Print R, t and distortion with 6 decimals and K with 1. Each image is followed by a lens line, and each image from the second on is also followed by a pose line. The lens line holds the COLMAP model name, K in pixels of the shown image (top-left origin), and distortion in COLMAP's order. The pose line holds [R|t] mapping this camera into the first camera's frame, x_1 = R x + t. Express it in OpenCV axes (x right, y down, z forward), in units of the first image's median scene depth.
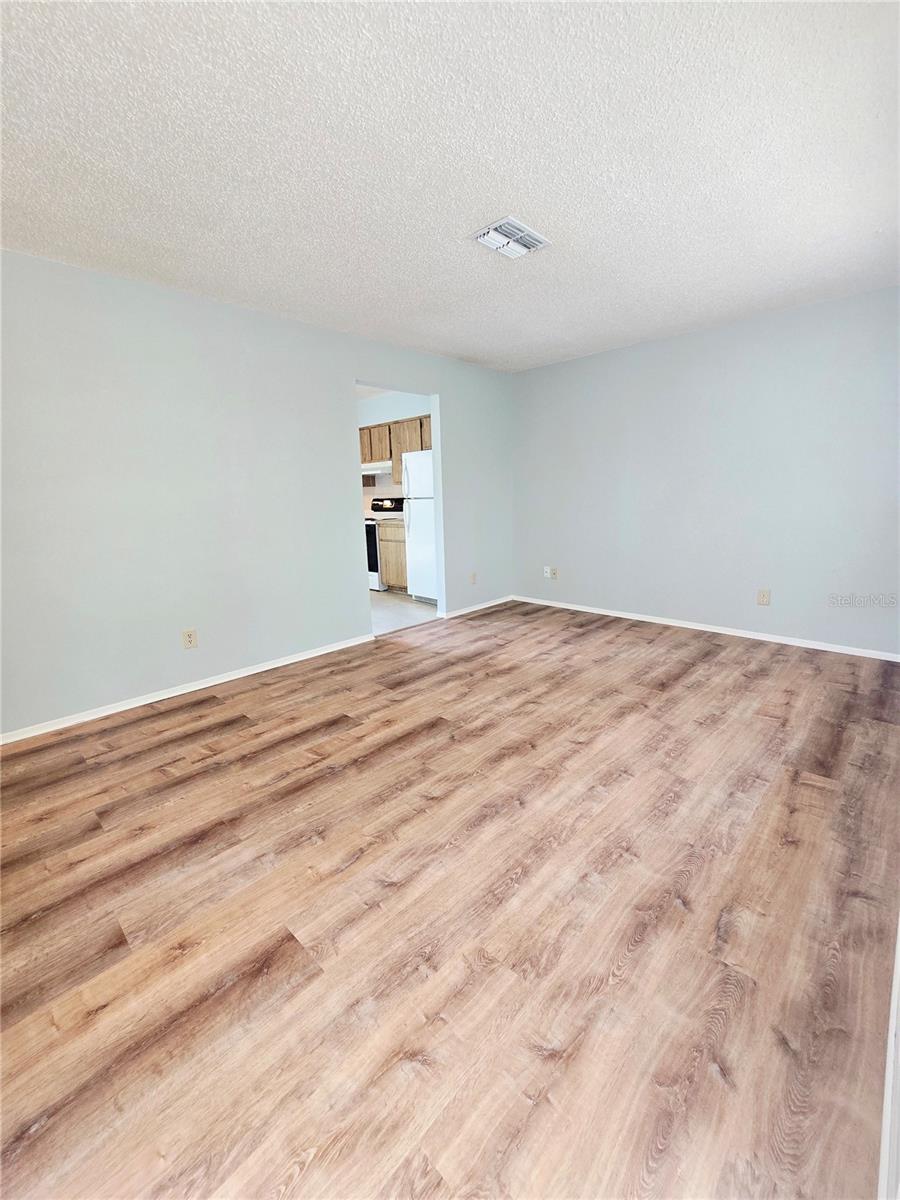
lens RADIAL K [[490.7, 0, 450.3], [0, 490.7, 602.7], [0, 0, 1]] dist [-0.002729, -0.000131]
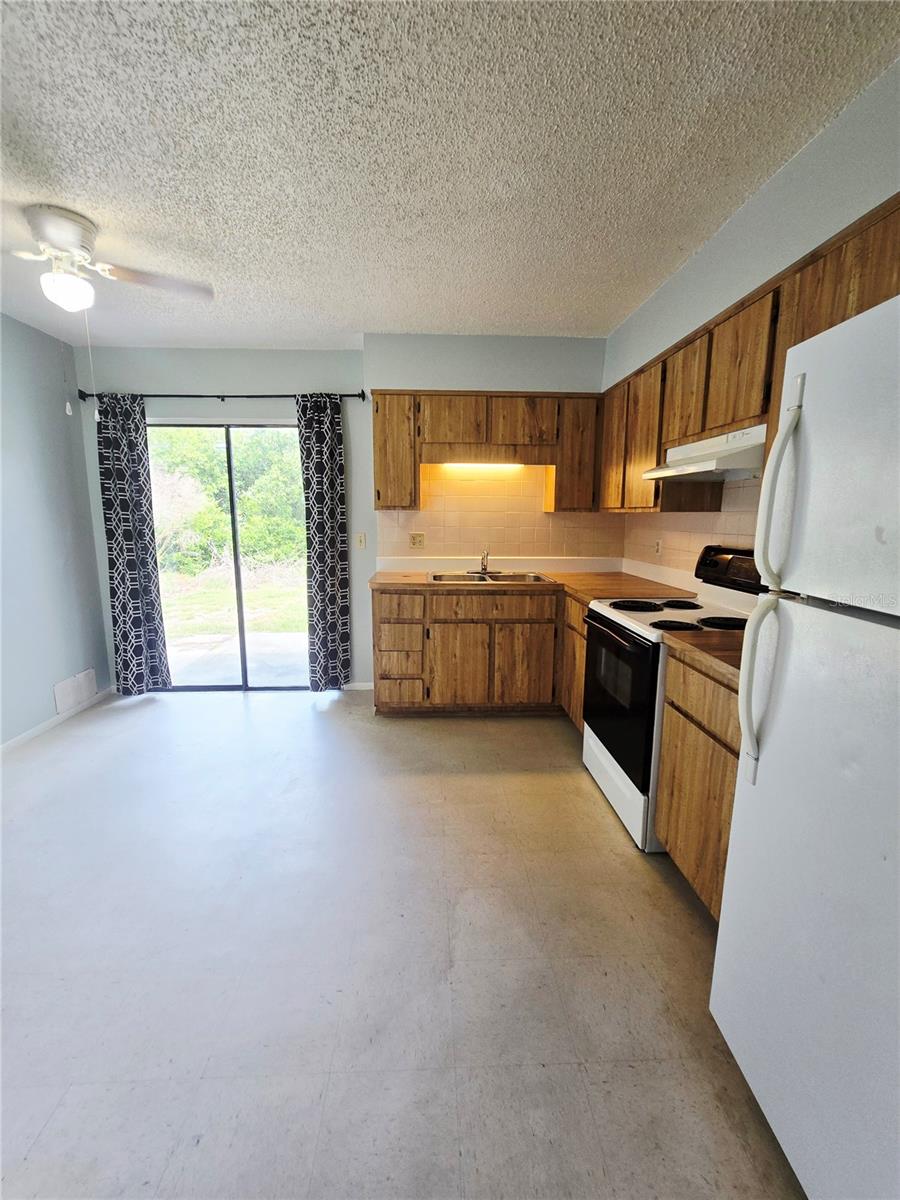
lens RADIAL K [[513.5, 0, 446.1], [0, 513.5, 600.2], [0, 0, 1]] dist [0.000953, -0.000464]
pose [[0.719124, 0.147300, -0.679091, -0.086648], [-0.173186, 0.984428, 0.030134, -0.373709], [0.672954, 0.095939, 0.733436, 1.489344]]
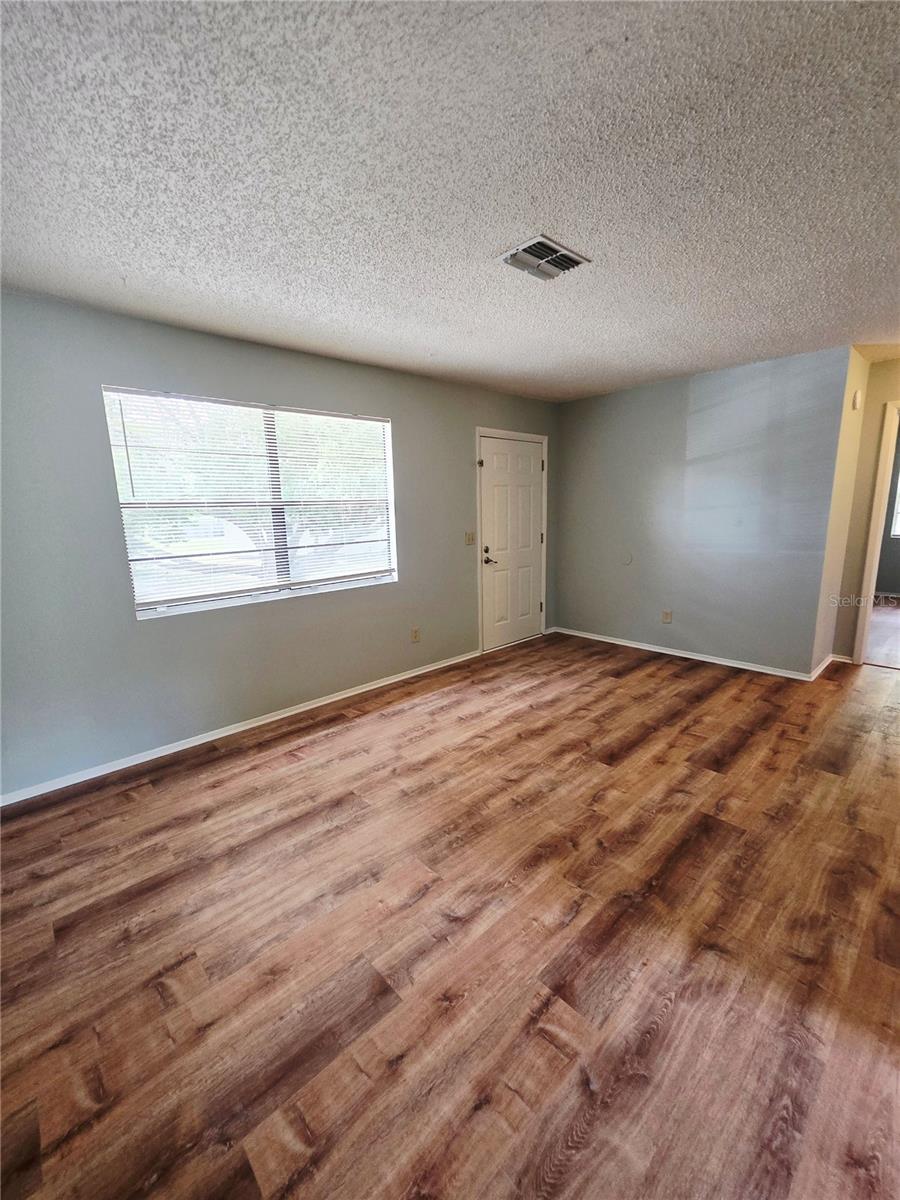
lens RADIAL K [[495.6, 0, 447.0], [0, 495.6, 600.8], [0, 0, 1]] dist [-0.000342, 0.001076]
pose [[-0.996560, 0.040472, 0.072322, 0.210307], [0.065913, 0.916049, 0.395614, -0.461179], [-0.050240, 0.399020, -0.915565, 1.727245]]
